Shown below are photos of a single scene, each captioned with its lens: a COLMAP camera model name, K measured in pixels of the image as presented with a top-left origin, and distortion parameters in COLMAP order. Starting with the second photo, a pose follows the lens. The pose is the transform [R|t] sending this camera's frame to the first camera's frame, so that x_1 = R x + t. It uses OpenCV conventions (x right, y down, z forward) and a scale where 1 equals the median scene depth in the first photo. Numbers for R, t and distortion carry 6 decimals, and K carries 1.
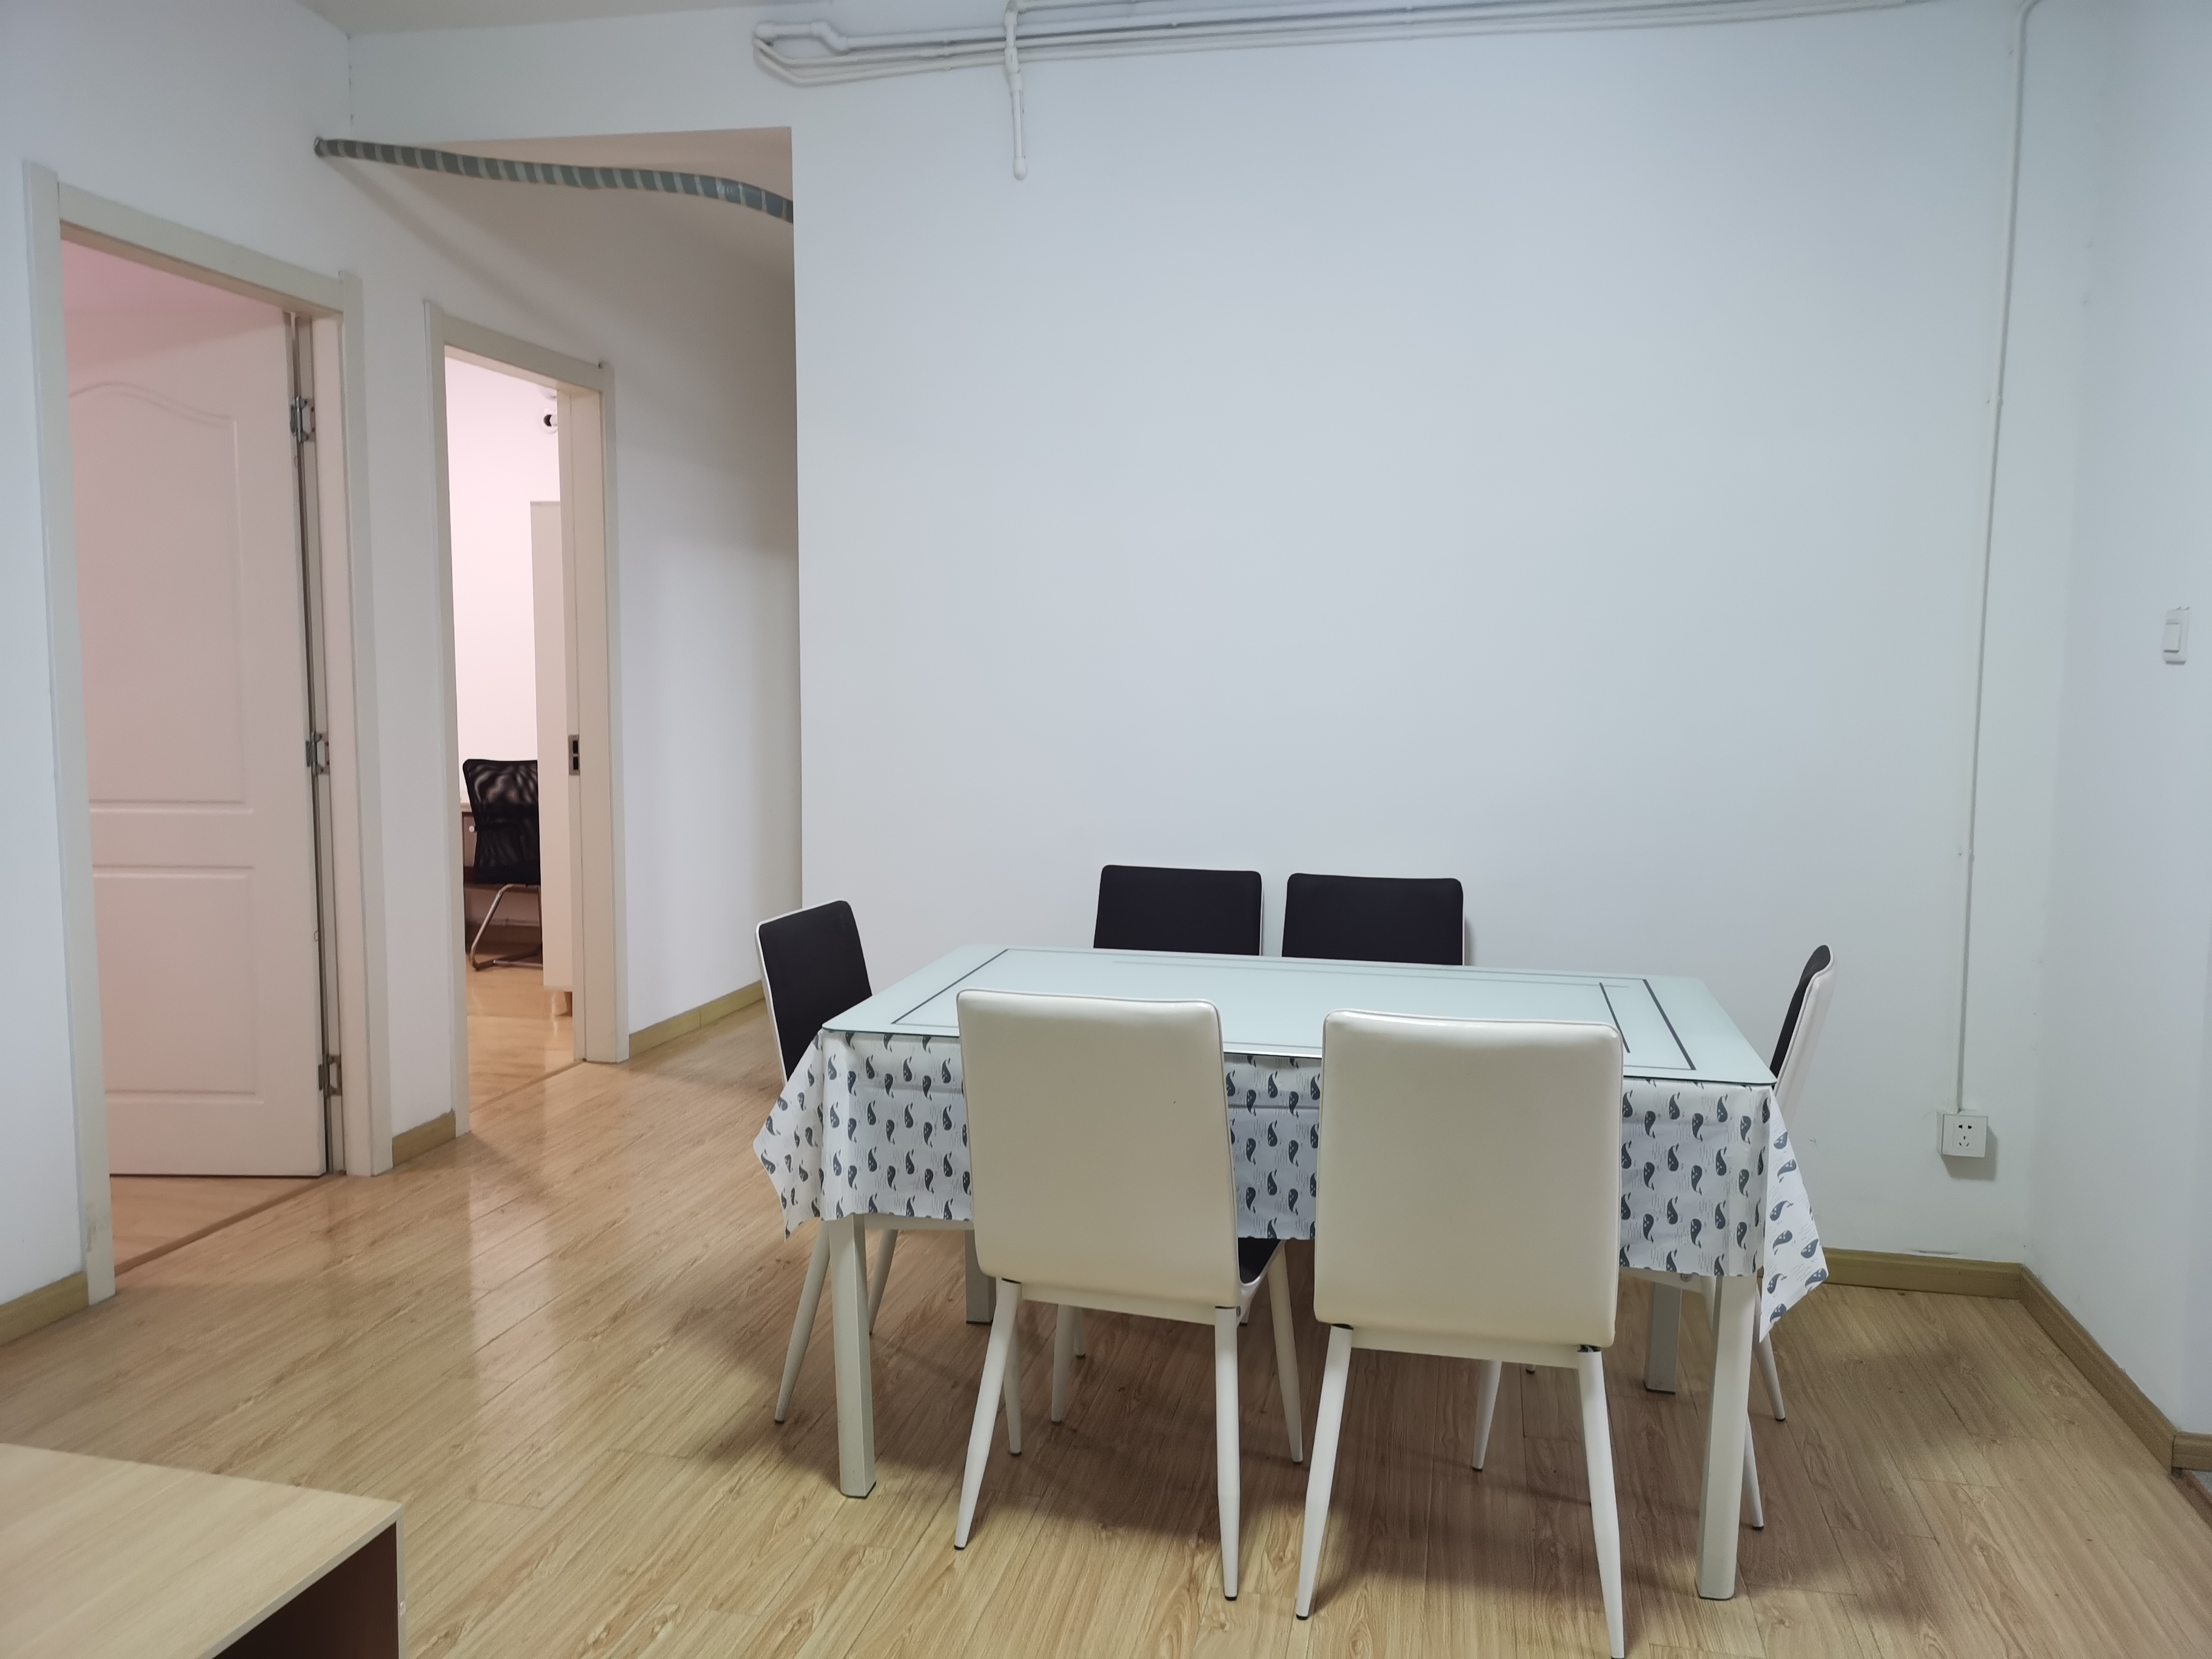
lens RADIAL K [[1704.7, 0, 1109.0], [0, 1704.7, 817.9], [0, 0, 1]] dist [0.036867, -0.001970]
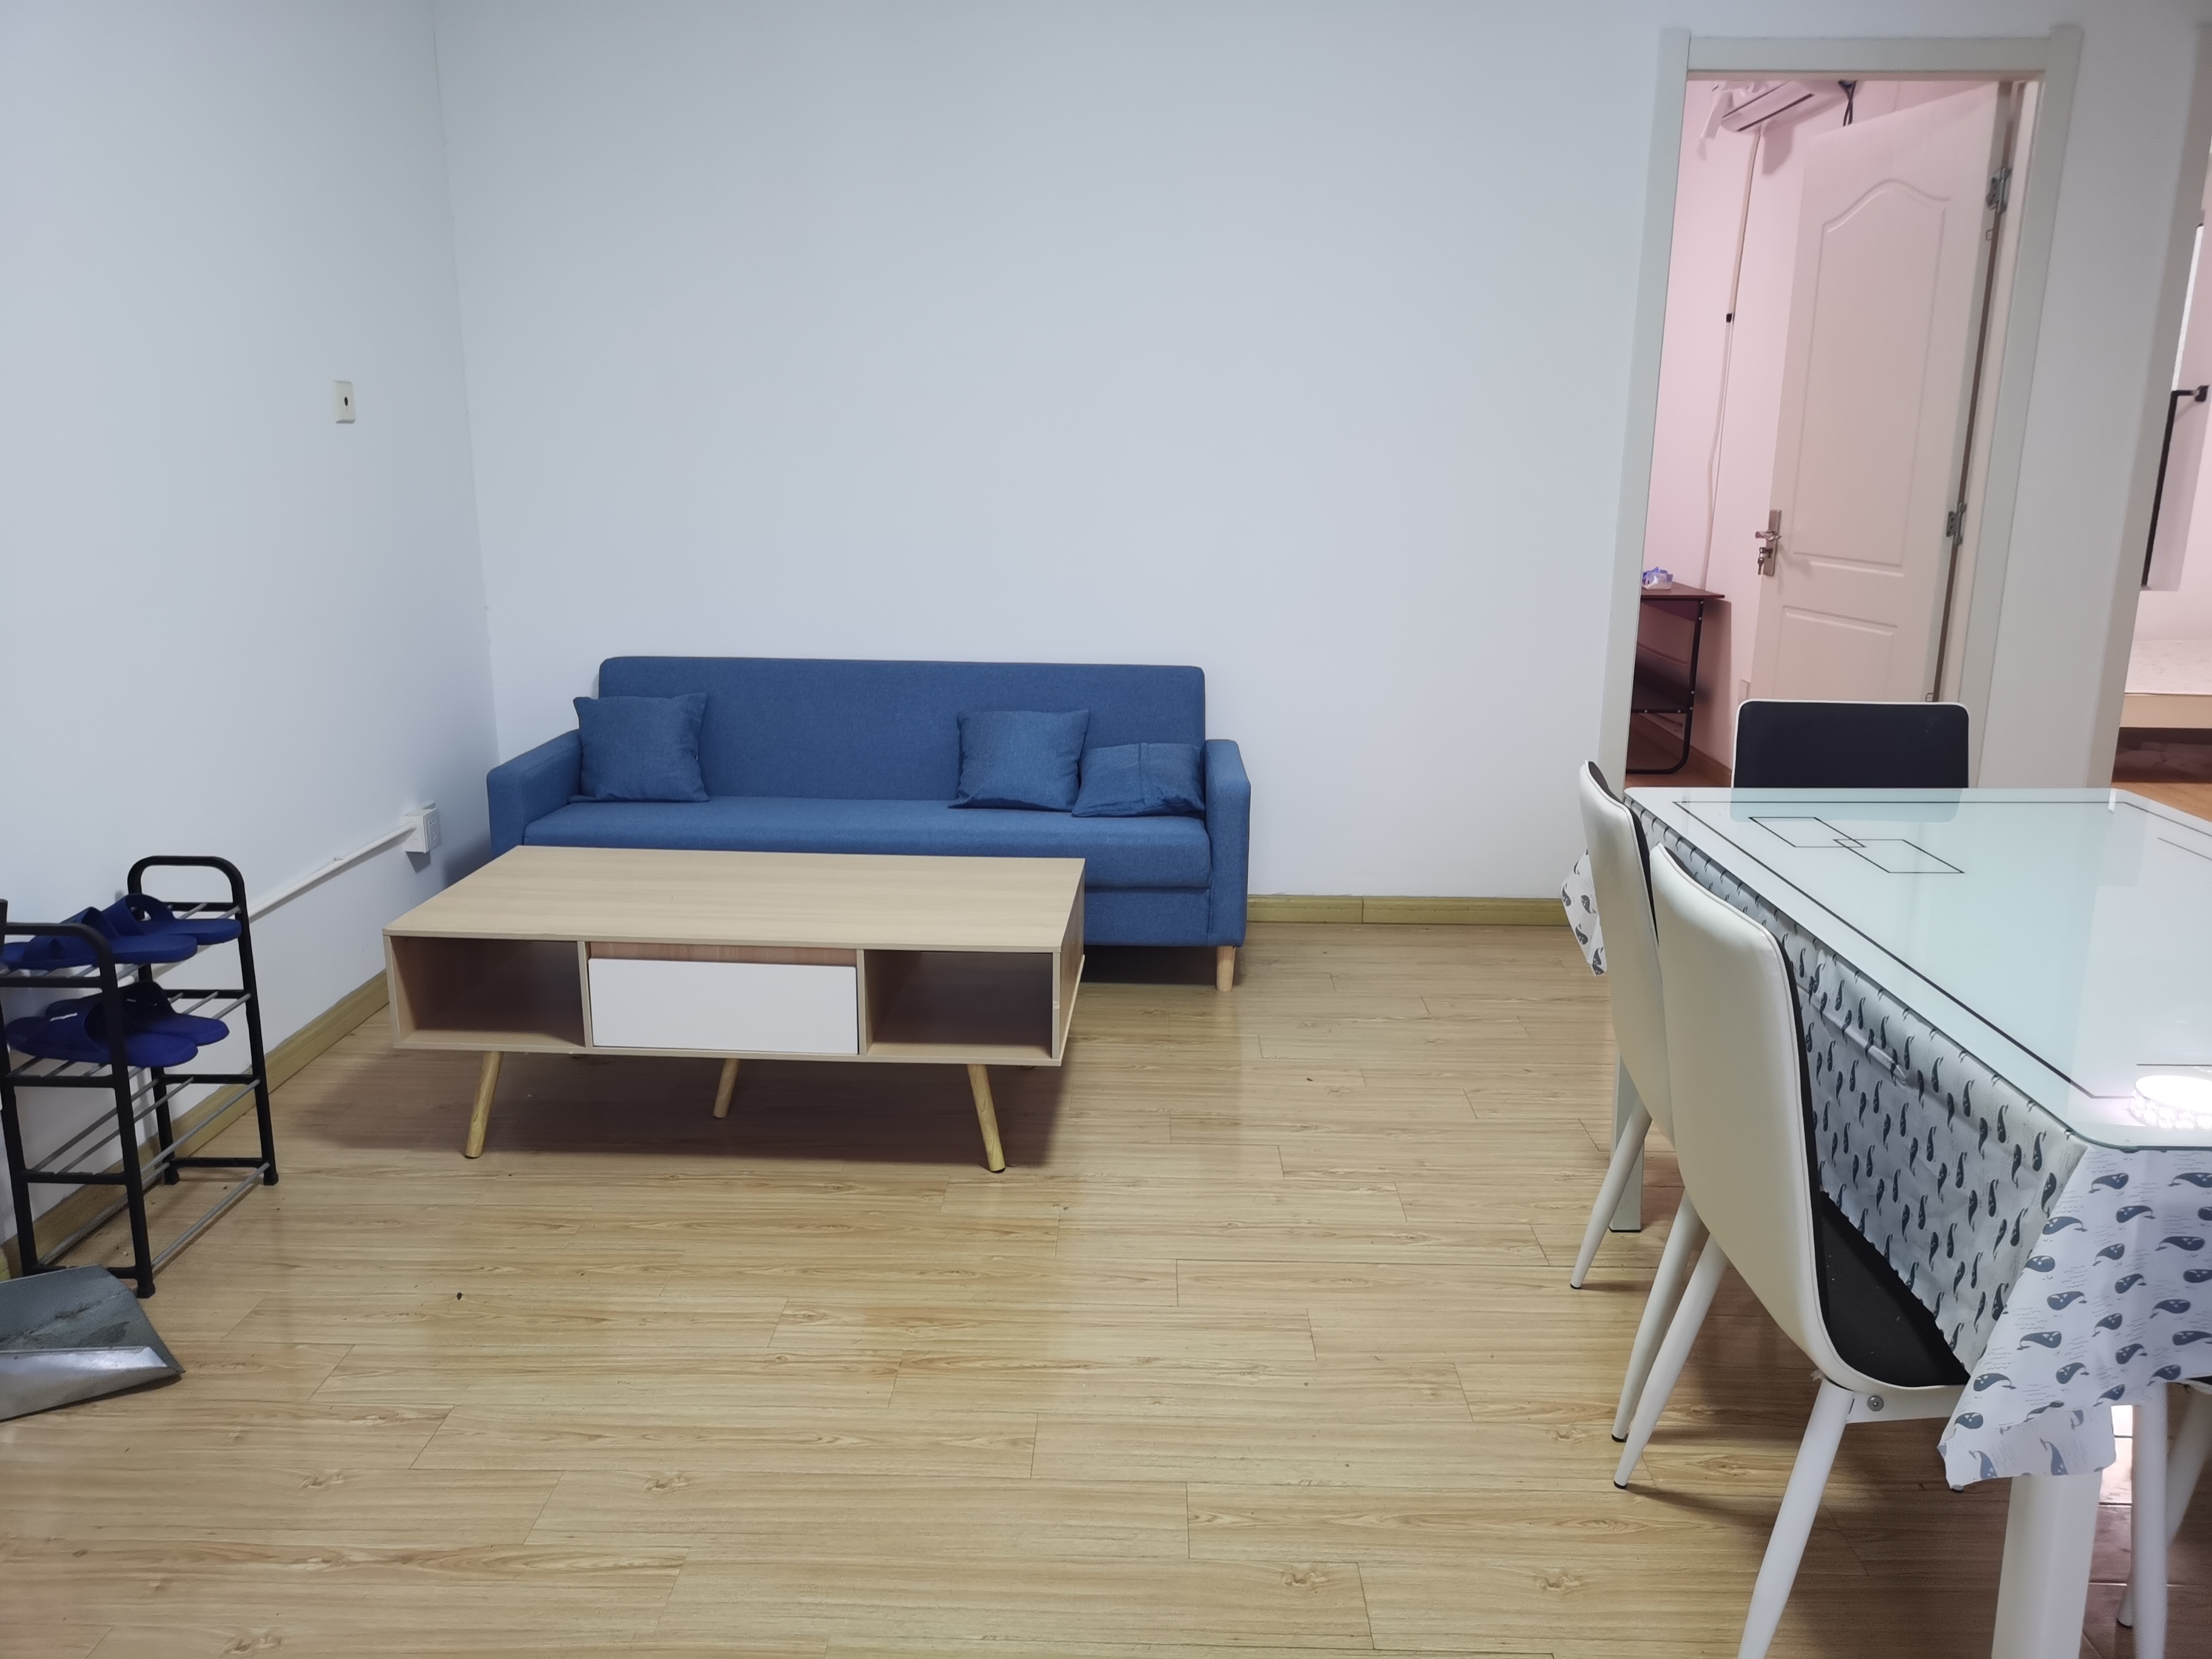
lens RADIAL K [[1704.7, 0, 1108.3], [0, 1704.7, 838.7], [0, 0, 1]] dist [0.036867, -0.001970]
pose [[0.189438, 0.228643, -0.954901, 0.698329], [-0.094545, 0.972239, 0.214038, -0.039313], [0.977330, 0.049734, 0.205796, 0.416178]]
